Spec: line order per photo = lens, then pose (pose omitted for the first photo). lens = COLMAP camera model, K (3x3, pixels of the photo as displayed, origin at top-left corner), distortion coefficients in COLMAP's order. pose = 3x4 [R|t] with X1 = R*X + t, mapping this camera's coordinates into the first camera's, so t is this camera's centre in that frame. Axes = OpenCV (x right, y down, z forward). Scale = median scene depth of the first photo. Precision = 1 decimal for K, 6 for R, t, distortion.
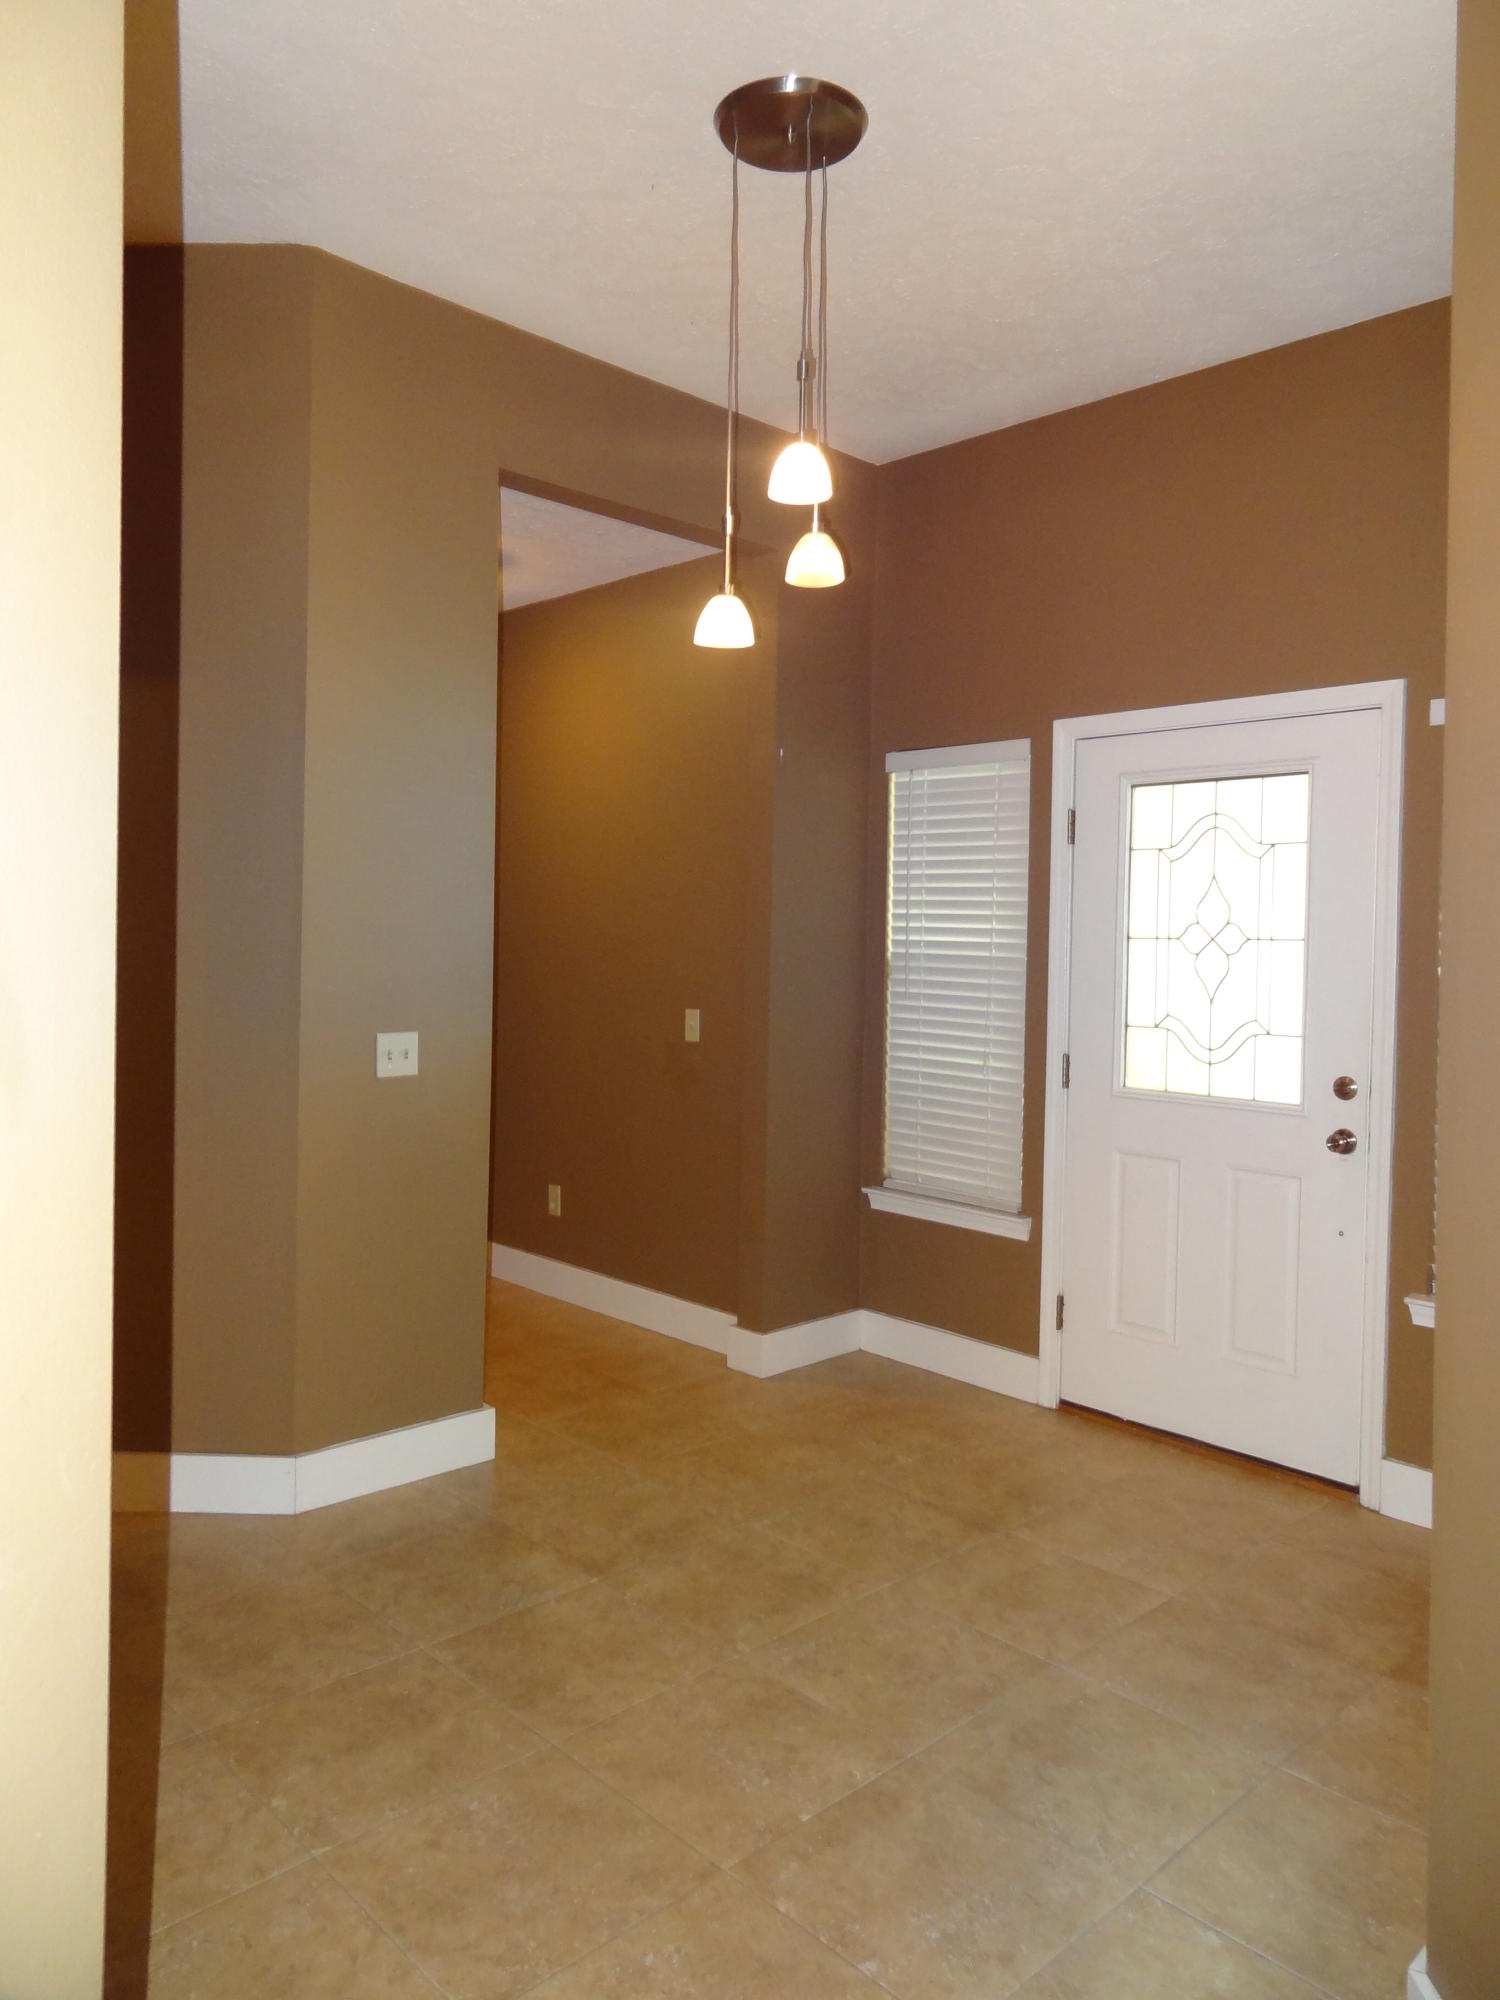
lens RADIAL K [[1399.2, 0, 771.3], [0, 1399.2, 988.1], [0, 0, 1]] dist [-0.000199, 0.014110]
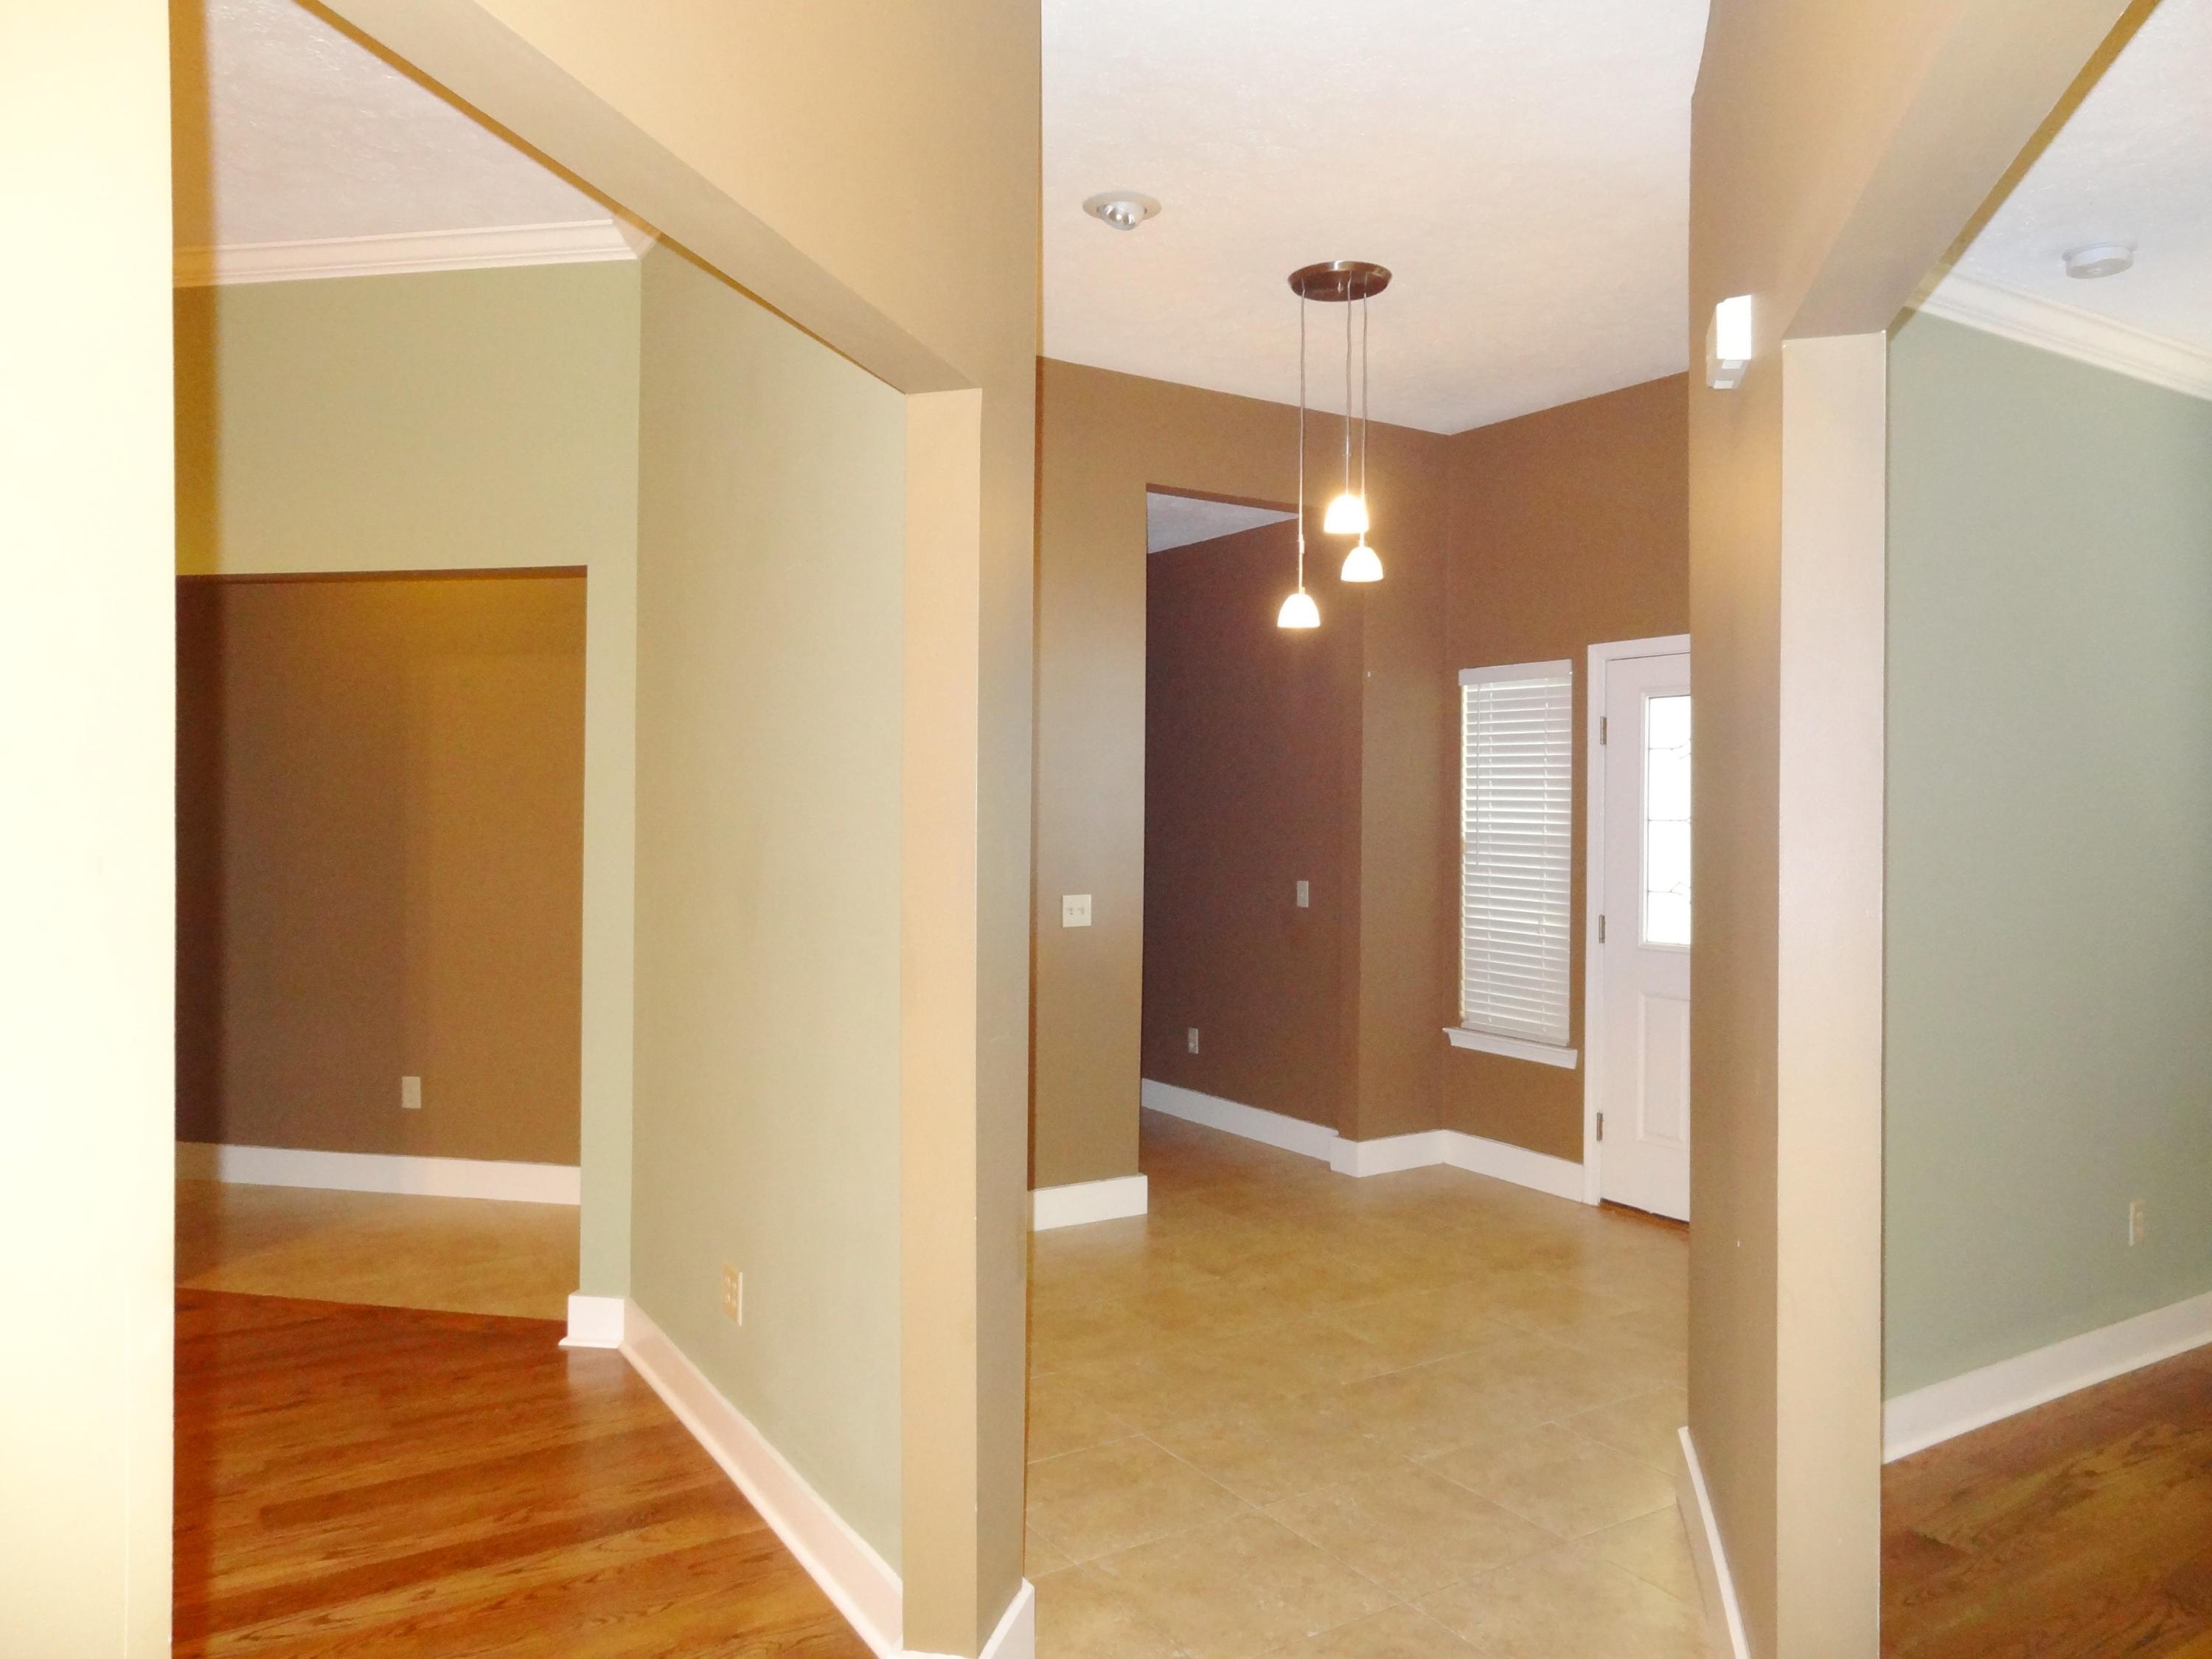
lens RADIAL K [[1547.5, 0, 1116.3], [0, 1547.5, 819.9], [0, 0, 1]] dist [-0.000199, 0.014110]
pose [[0.978314, -0.009874, -0.206890, 0.074136], [0.003264, 0.999474, -0.032268, 0.006148], [0.207100, 0.030893, 0.977832, -0.410860]]
